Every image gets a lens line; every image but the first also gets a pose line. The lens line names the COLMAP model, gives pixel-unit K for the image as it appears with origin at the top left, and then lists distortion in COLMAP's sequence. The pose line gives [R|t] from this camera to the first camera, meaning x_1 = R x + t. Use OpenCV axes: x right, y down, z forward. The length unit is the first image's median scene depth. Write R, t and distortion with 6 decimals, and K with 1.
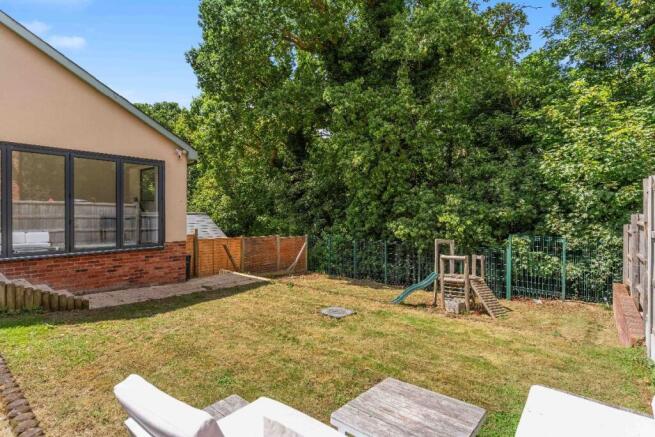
lens RADIAL K [[325.2, 0, 329.4], [0, 325.2, 212.1], [0, 0, 1]] dist [0.000379, 0.000176]
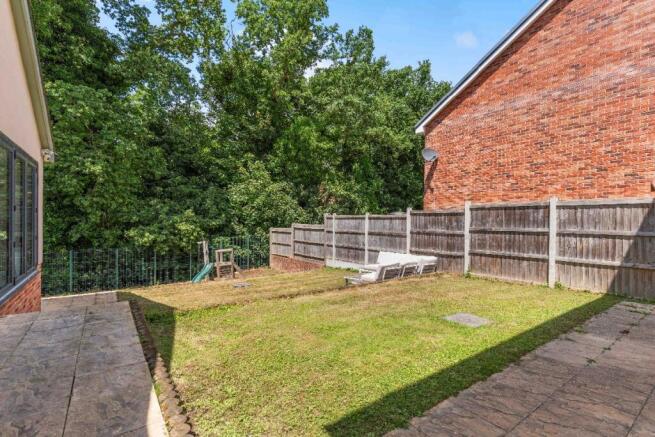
lens RADIAL K [[312.2, 0, 327.5], [0, 312.2, 218.5], [0, 0, 1]] dist [-0.002262, -0.000152]
pose [[0.263082, 0.004457, 0.964763, -0.764506], [-0.012071, 0.999926, -0.001327, -0.019543], [-0.964698, -0.011296, 0.263116, 0.082293]]
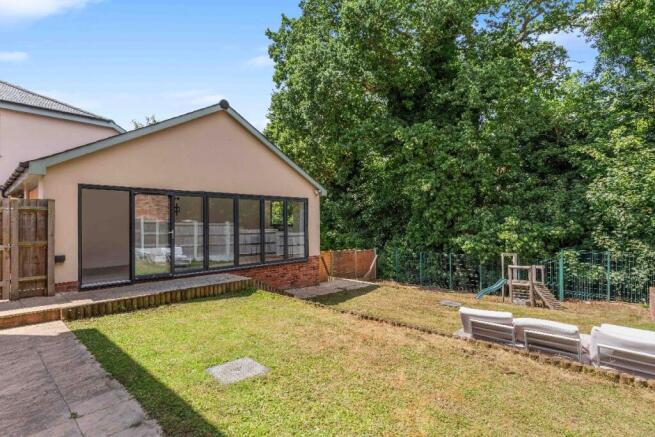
lens RADIAL K [[329.0, 0, 327.5], [0, 329.0, 218.5], [0, 0, 1]] dist [0.001440, -0.000065]
pose [[0.997456, -0.010896, -0.070440, -0.234441], [0.010248, 0.999902, -0.009560, -0.041308], [0.070537, 0.008814, 0.997470, -0.301892]]
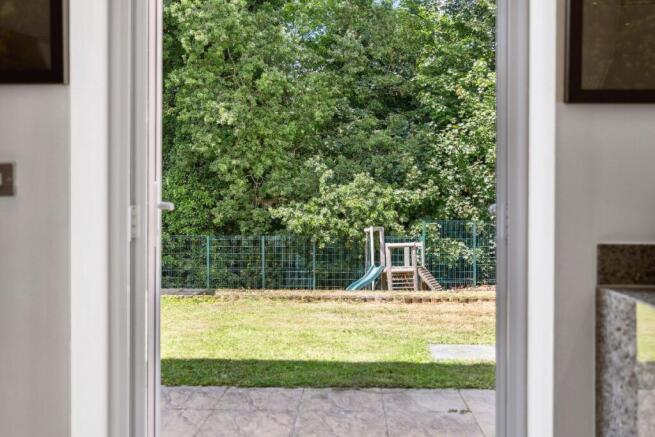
lens RADIAL K [[664.7, 0, 327.2], [0, 664.7, 198.6], [0, 0, 1]] dist [0.006325, 0.001379]
pose [[0.807644, -0.005171, 0.589647, -0.670138], [0.000635, 0.999969, 0.007899, -0.002023], [-0.589670, -0.006005, 0.807622, -0.274963]]
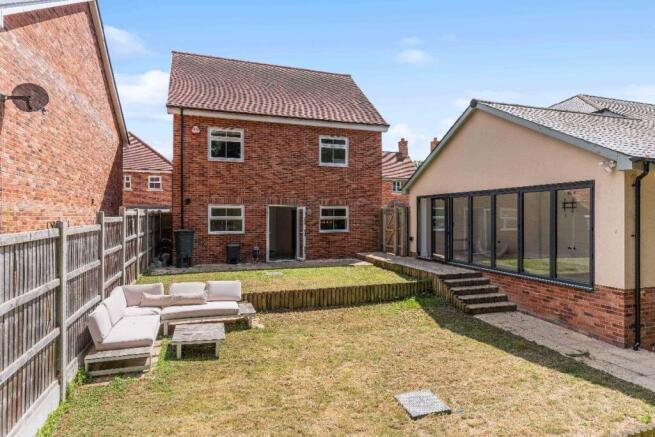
lens RADIAL K [[380.2, 0, 327.5], [0, 380.2, 218.5], [0, 0, 1]] dist [-0.002231, -0.000277]
pose [[-0.538572, -0.002828, -0.842575, 0.443074], [-0.006065, 0.999981, 0.000520, -0.044866], [0.842558, 0.005390, -0.538579, 0.691311]]
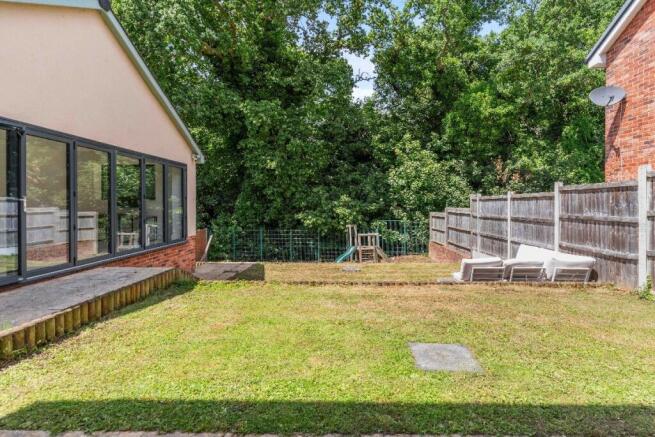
lens RADIAL K [[320.2, 0, 333.8], [0, 320.2, 203.7], [0, 0, 1]] dist [-0.001625, -0.000085]
pose [[0.792399, -0.005152, 0.609981, -0.563991], [0.004905, 0.999986, 0.002074, -0.015742], [-0.609983, 0.001348, 0.792413, -0.129136]]
